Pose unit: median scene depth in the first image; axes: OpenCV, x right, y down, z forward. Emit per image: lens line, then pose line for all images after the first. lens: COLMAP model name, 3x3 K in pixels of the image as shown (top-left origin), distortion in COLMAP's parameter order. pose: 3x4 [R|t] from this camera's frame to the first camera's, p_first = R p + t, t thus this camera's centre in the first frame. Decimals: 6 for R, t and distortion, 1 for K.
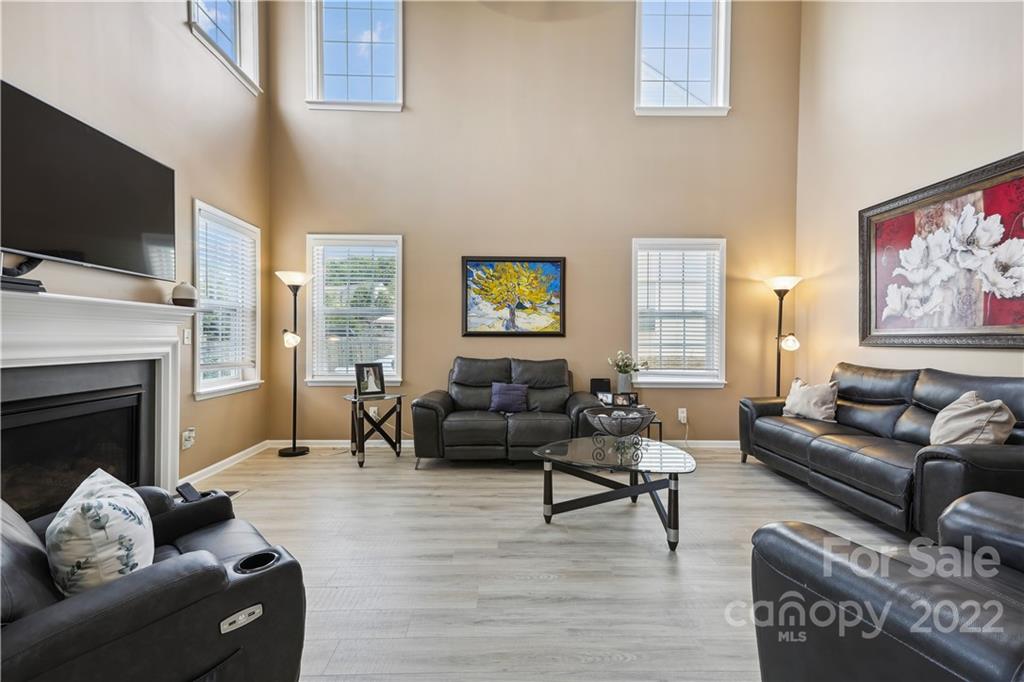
lens RADIAL K [[455.8, 0, 508.5], [0, 455.8, 336.2], [0, 0, 1]] dist [0.026667, -0.004275]
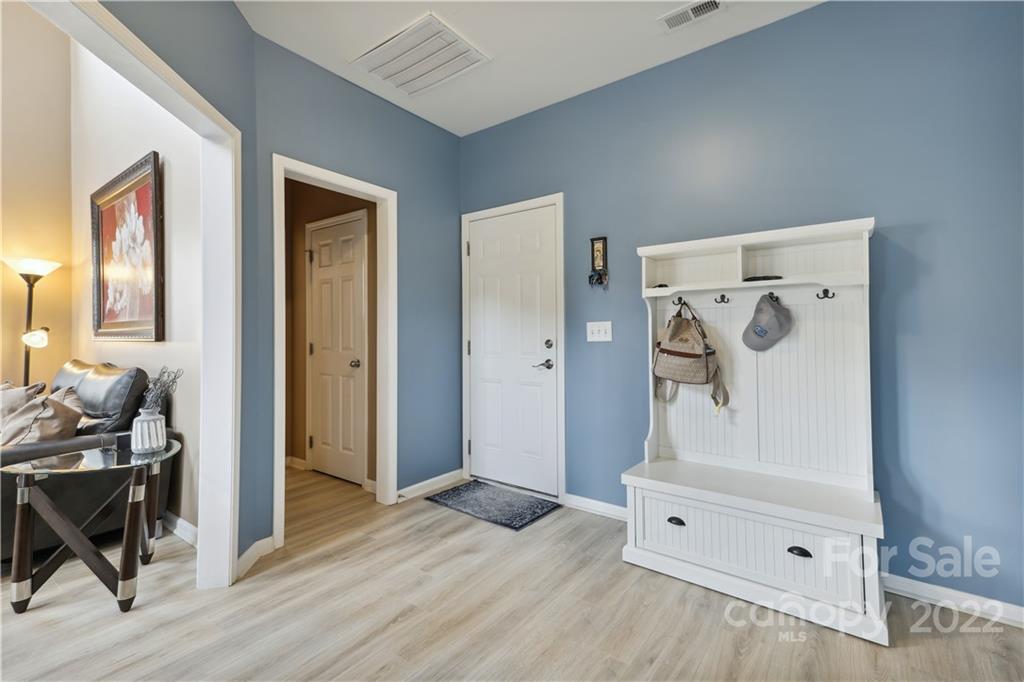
lens RADIAL K [[455.8, 0, 508.5], [0, 455.8, 336.2], [0, 0, 1]] dist [0.026667, -0.004275]
pose [[0.615479, -0.001978, 0.788151, 0.497180], [-0.000550, 0.999996, 0.002940, 0.005527], [-0.788153, -0.002243, 0.615475, -0.202761]]
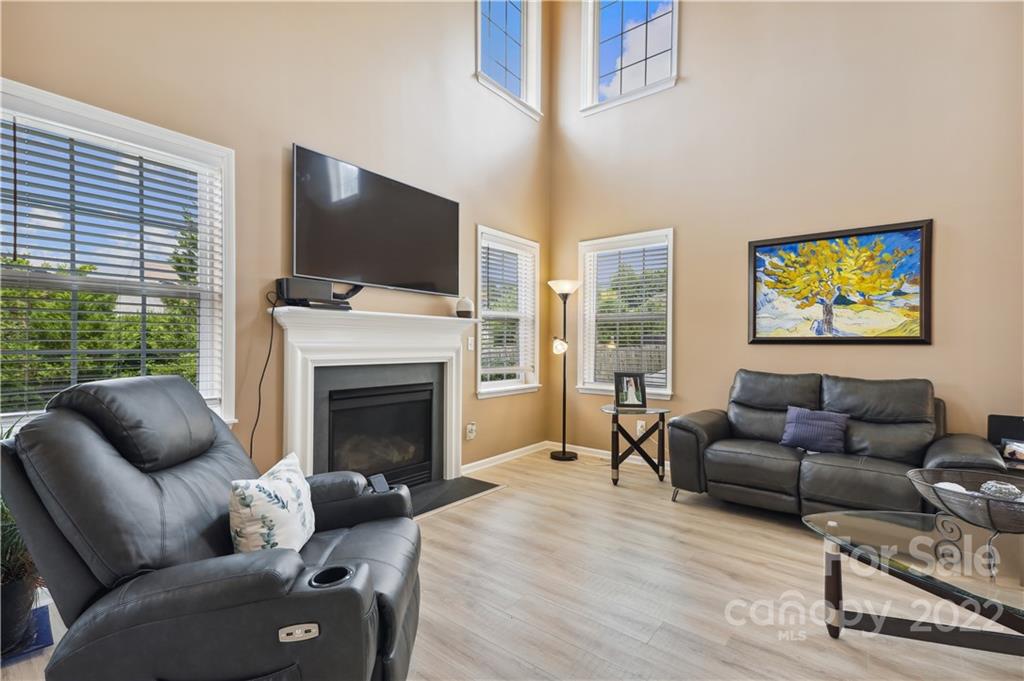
lens RADIAL K [[459.4, 0, 511.5], [0, 459.4, 343.8], [0, 0, 1]] dist [0.028435, -0.000475]
pose [[0.770362, 0.001247, -0.637606, 0.101875], [-0.001071, 0.999999, 0.000662, 0.000544], [0.637606, 0.000173, 0.770363, 0.137680]]
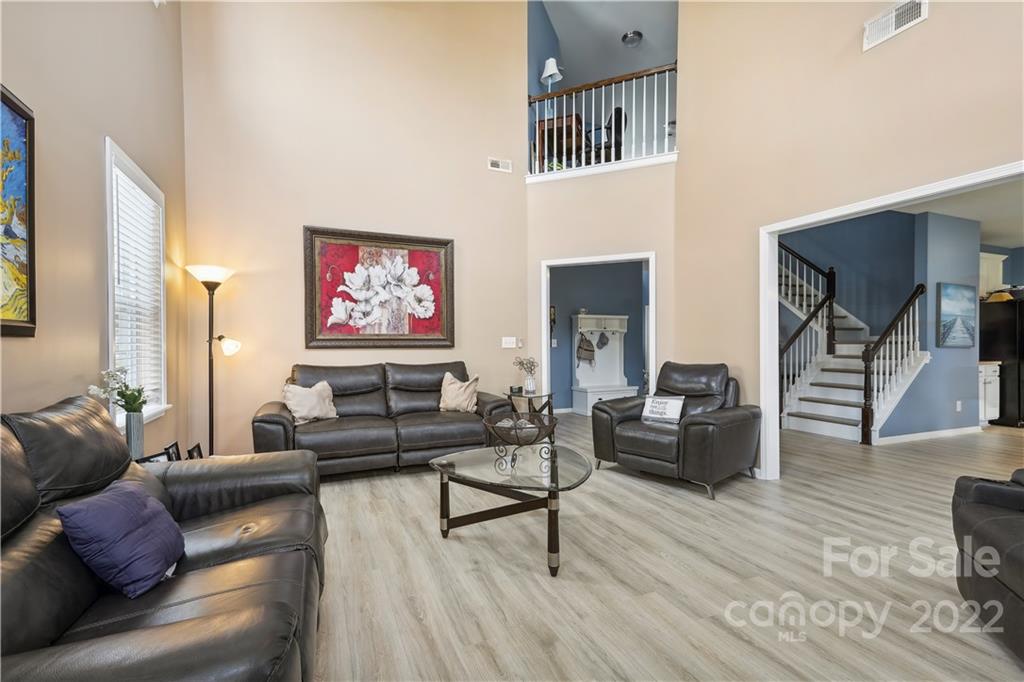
lens RADIAL K [[455.8, 0, 508.5], [0, 455.8, 336.2], [0, 0, 1]] dist [0.026667, -0.004275]
pose [[-0.384001, 0.011675, 0.923259, -0.399331], [-0.007402, 0.999849, -0.015723, 0.005203], [-0.923303, -0.012871, -0.383857, 0.891706]]
